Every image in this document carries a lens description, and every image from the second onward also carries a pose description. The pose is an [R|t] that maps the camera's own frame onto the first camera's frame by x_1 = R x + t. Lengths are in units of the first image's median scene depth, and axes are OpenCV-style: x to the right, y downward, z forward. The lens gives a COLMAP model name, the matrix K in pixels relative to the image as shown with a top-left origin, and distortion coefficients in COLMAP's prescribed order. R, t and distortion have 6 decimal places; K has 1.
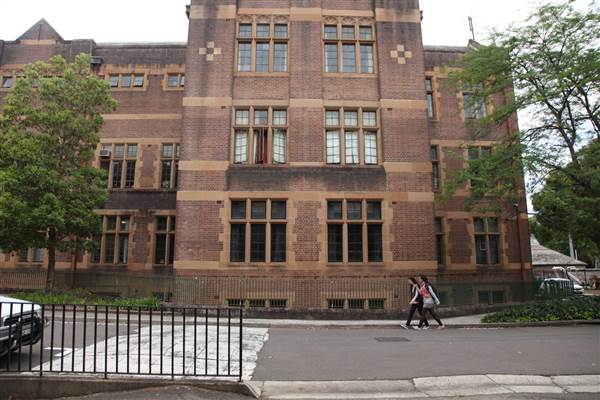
lens RADIAL K [[405.2, 0, 299.5], [0, 405.2, 198.0], [0, 0, 1]] dist [-0.127050, 0.070973]
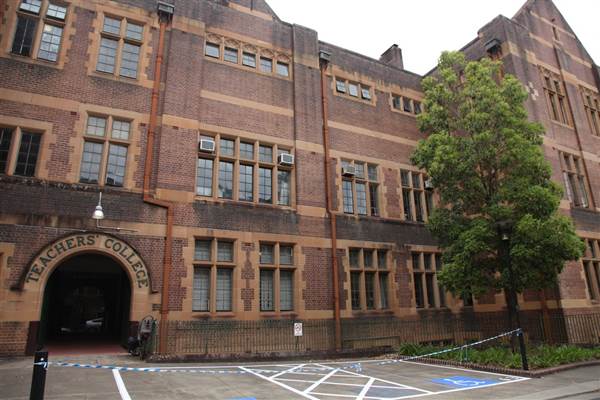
lens RADIAL K [[405.2, 0, 296.4], [0, 405.2, 184.9], [0, 0, 1]] dist [-0.127050, 0.070973]
pose [[0.897446, 0.119074, 0.424750, -0.997778], [-0.066263, 0.988343, -0.137066, 0.038231], [-0.436120, 0.094864, 0.894875, 0.326238]]
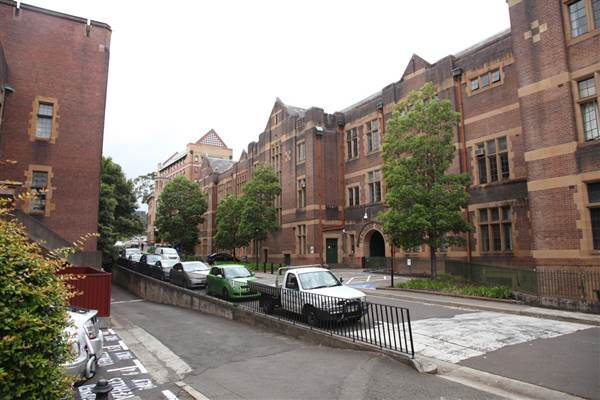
lens RADIAL K [[405.2, 0, 300.5], [0, 405.2, 197.0], [0, 0, 1]] dist [-0.127050, 0.070973]
pose [[0.492829, -0.124138, -0.861225, 0.208659], [0.169633, 0.984487, -0.044835, -0.026877], [0.853431, -0.123996, 0.506242, -0.003630]]
